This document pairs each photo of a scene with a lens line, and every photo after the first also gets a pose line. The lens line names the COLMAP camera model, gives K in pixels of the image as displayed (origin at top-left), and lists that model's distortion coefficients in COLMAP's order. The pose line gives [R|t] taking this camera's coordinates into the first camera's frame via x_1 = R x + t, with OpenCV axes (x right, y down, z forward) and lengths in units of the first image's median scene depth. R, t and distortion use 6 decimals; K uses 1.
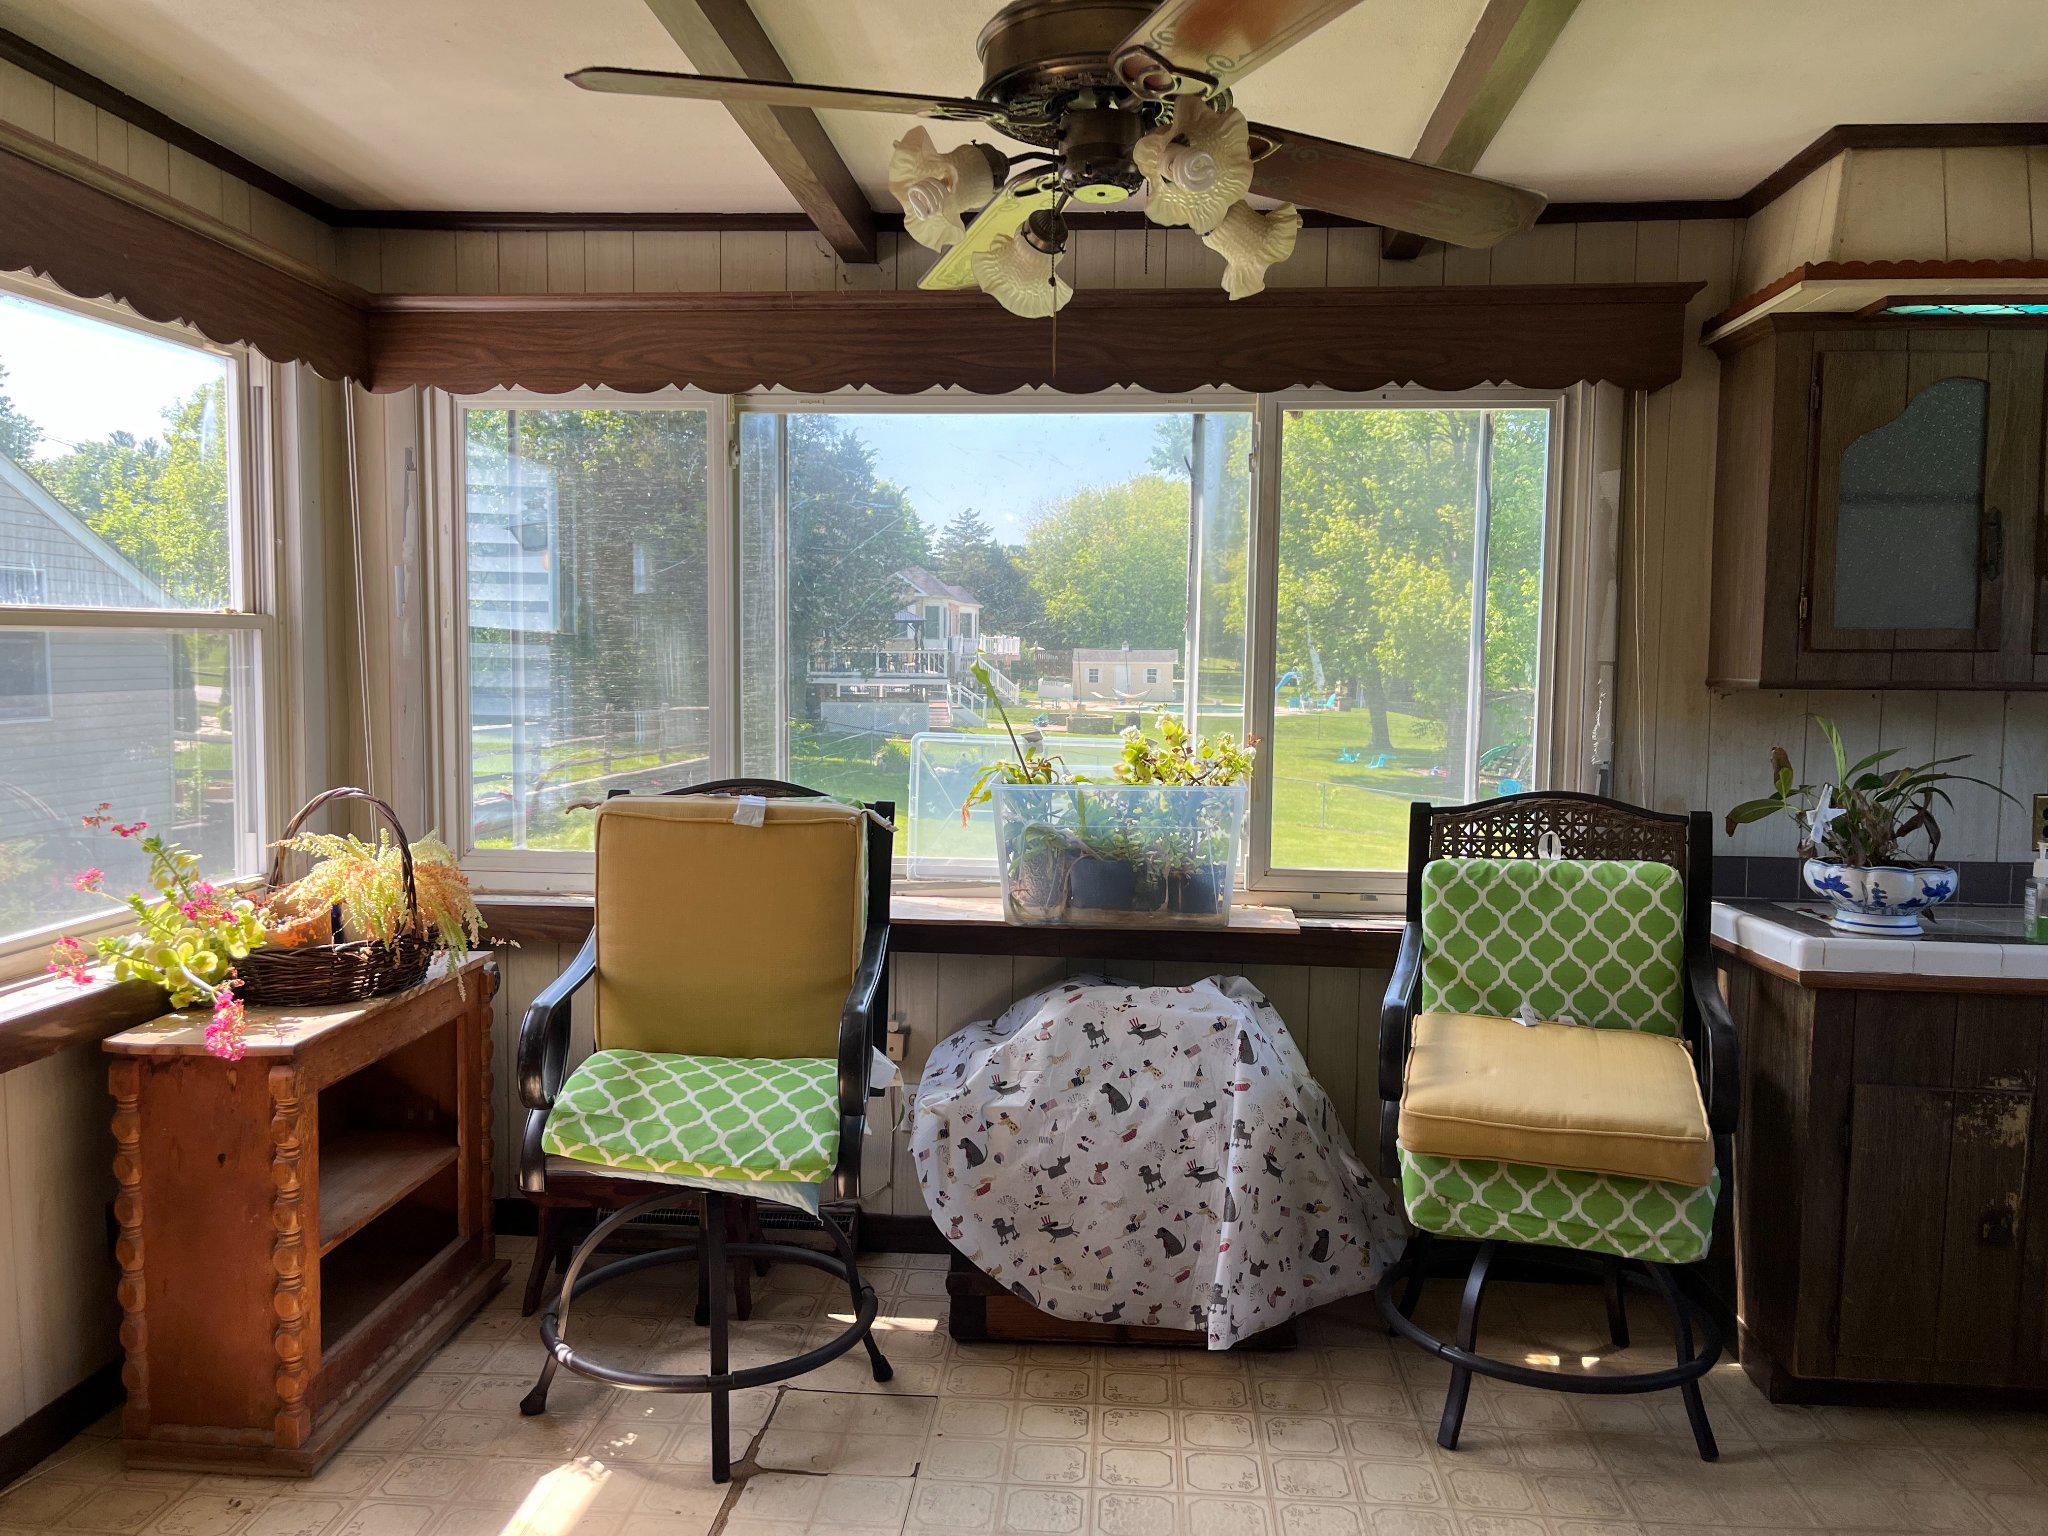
lens RADIAL K [[1591.1, 0, 1020.8], [0, 1591.1, 772.4], [0, 0, 1]] dist [0.123534, -0.153084]
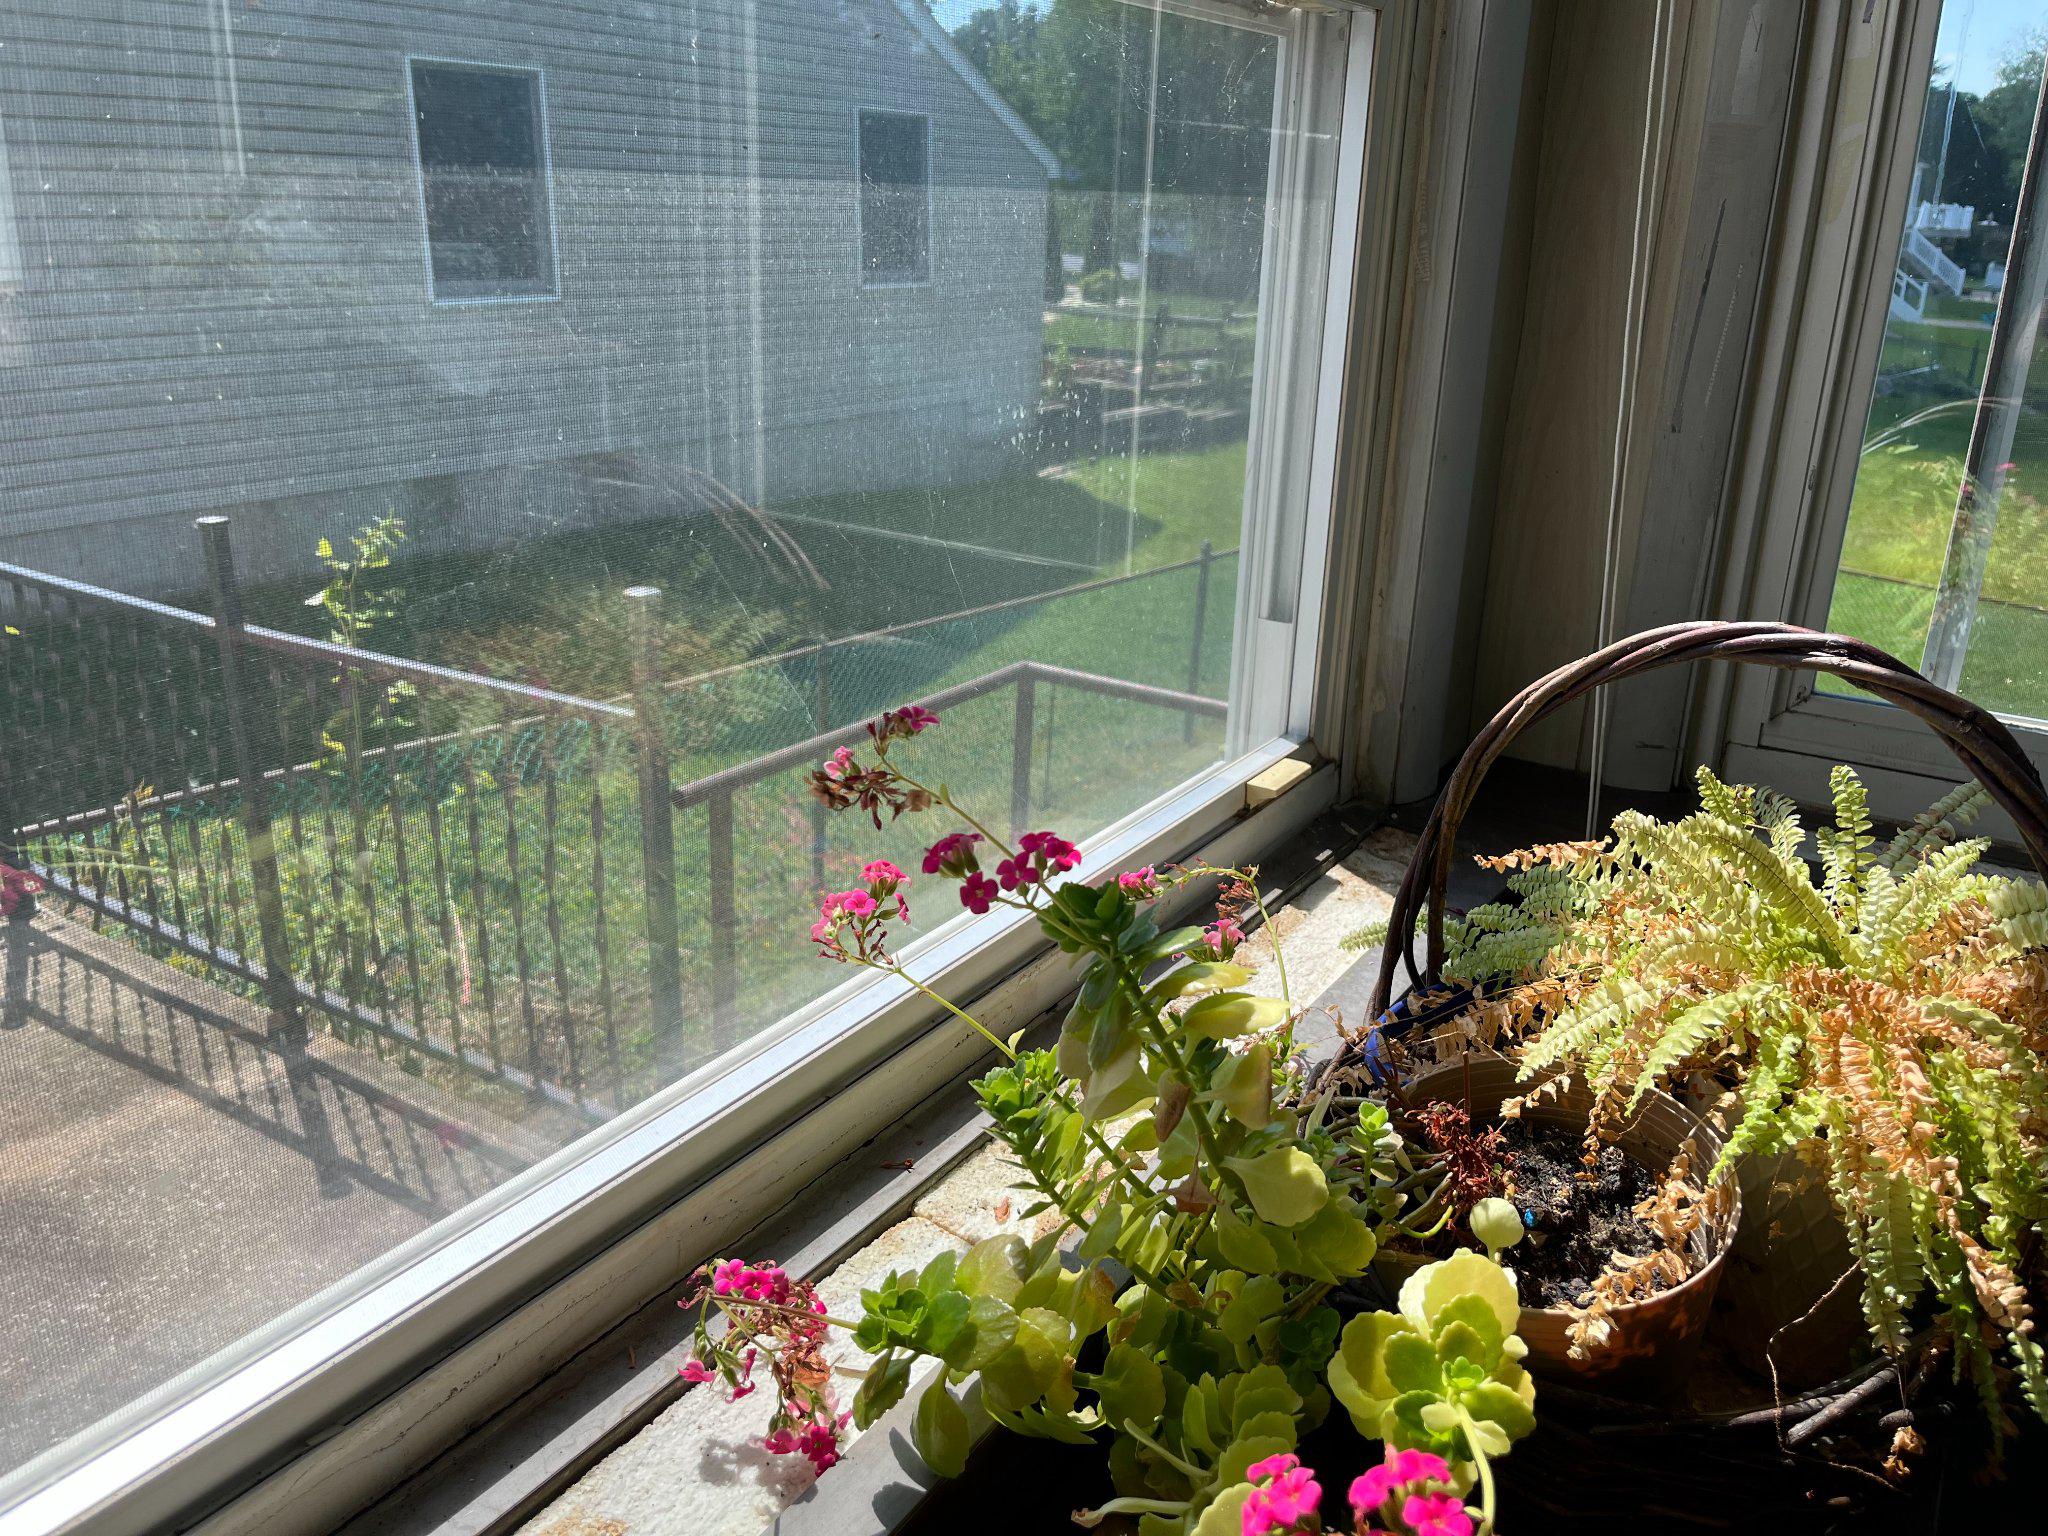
lens RADIAL K [[1585.1, 0, 1024.0], [0, 1585.1, 768.0], [0, 0, 1]] dist [0.084065, -0.063207]
pose [[0.882269, 0.167128, -0.440079, -0.075463], [-0.052955, 0.964157, 0.259994, -0.004883], [0.467758, -0.206080, 0.859496, 0.136854]]
